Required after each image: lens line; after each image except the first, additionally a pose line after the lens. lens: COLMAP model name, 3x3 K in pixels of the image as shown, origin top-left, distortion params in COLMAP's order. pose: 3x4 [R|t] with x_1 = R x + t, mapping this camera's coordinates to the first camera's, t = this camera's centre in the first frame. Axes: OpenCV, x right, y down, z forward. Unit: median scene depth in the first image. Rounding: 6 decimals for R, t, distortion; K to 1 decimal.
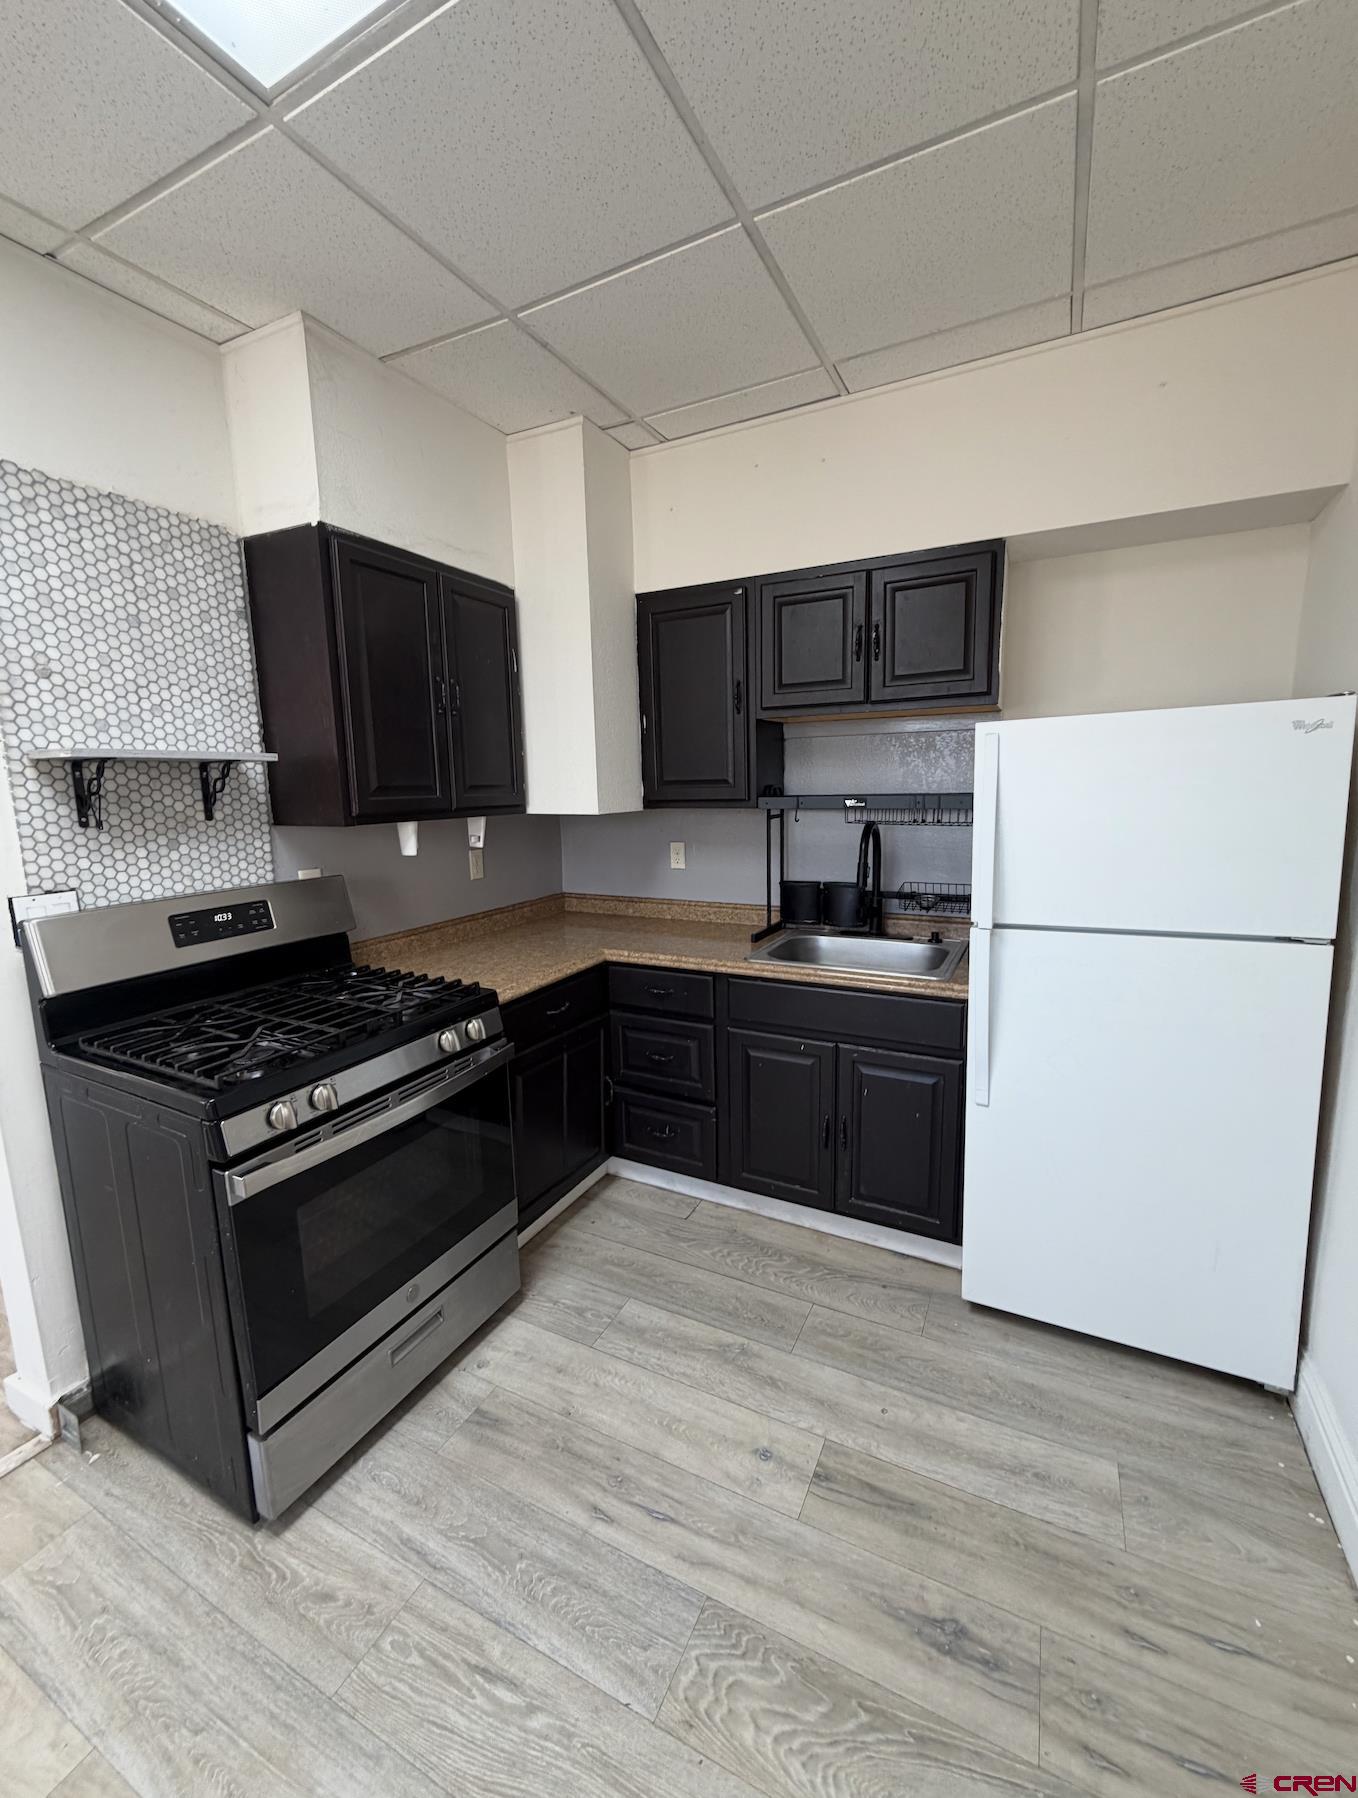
lens RADIAL K [[724.9, 0, 678.9], [0, 724.9, 902.2], [0, 0, 1]] dist [-0.008796, -0.000056]
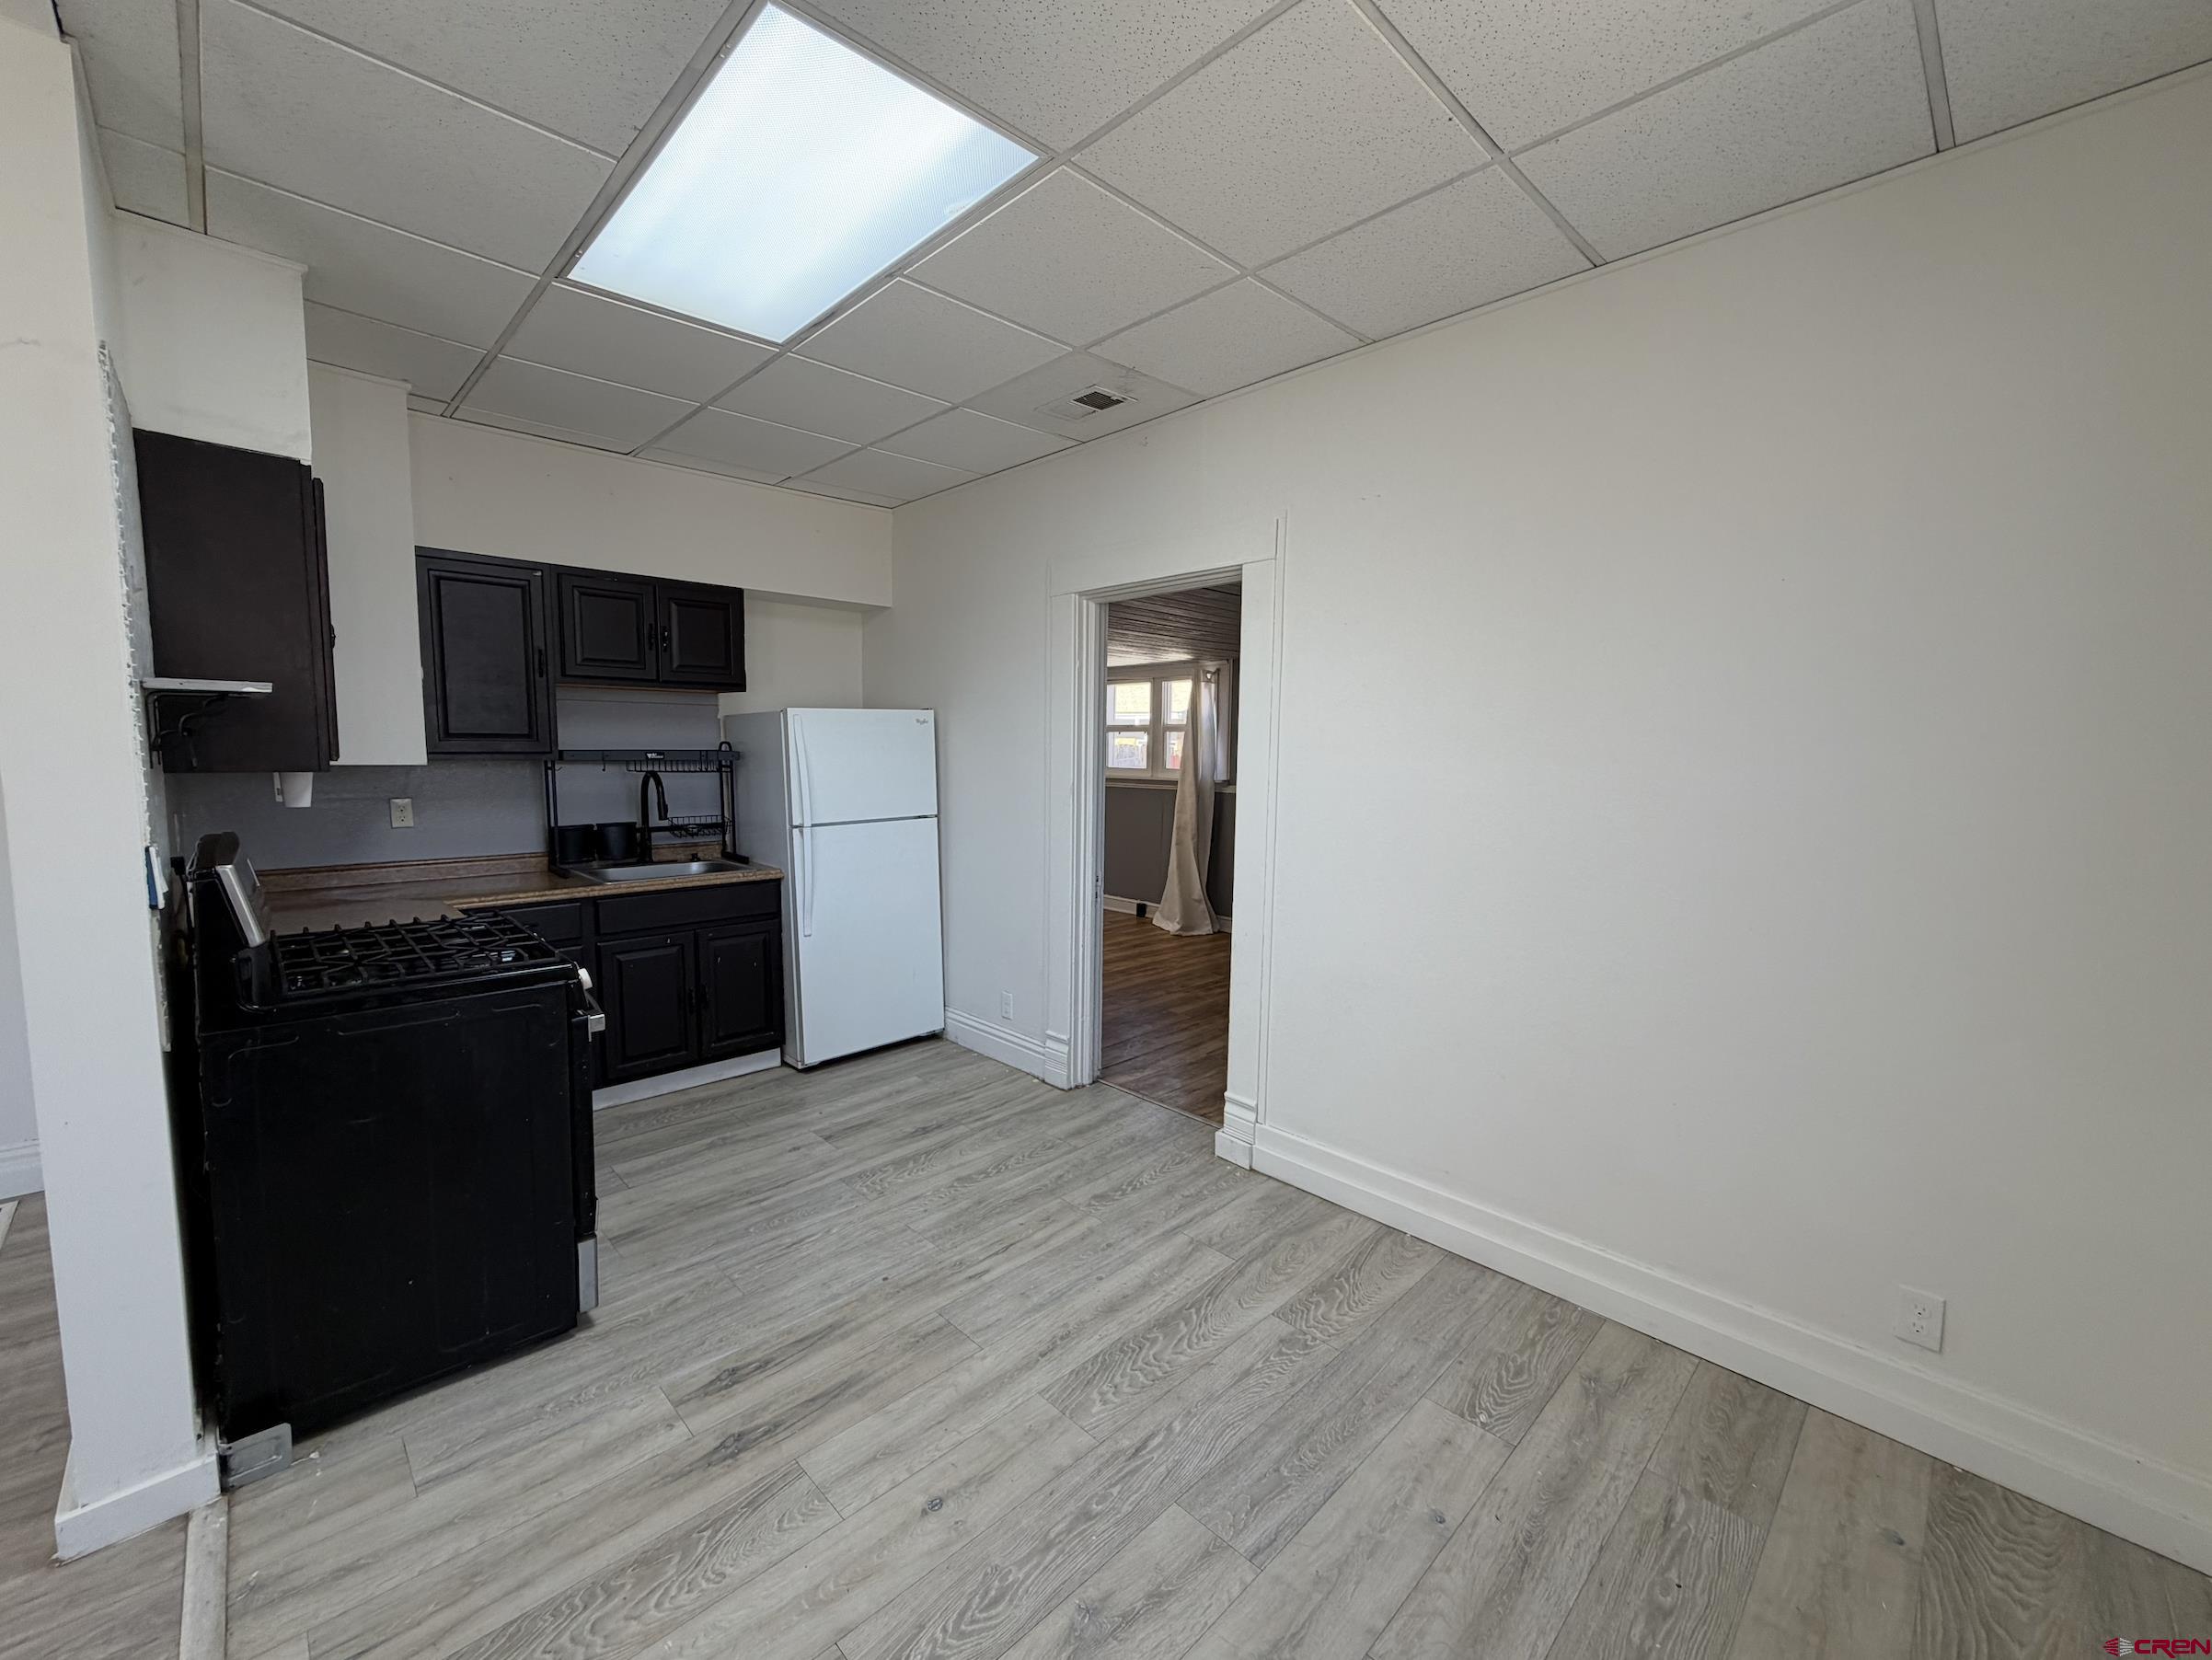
lens RADIAL K [[890.8, 0, 1105.5], [0, 890.8, 830.7], [0, 0, 1]] dist [0.001804, 0.000066]
pose [[0.319054, -0.067811, 0.945307, -1.195871], [0.134520, 0.990579, 0.025657, 0.074994], [-0.938141, 0.118977, 0.325170, -0.316586]]
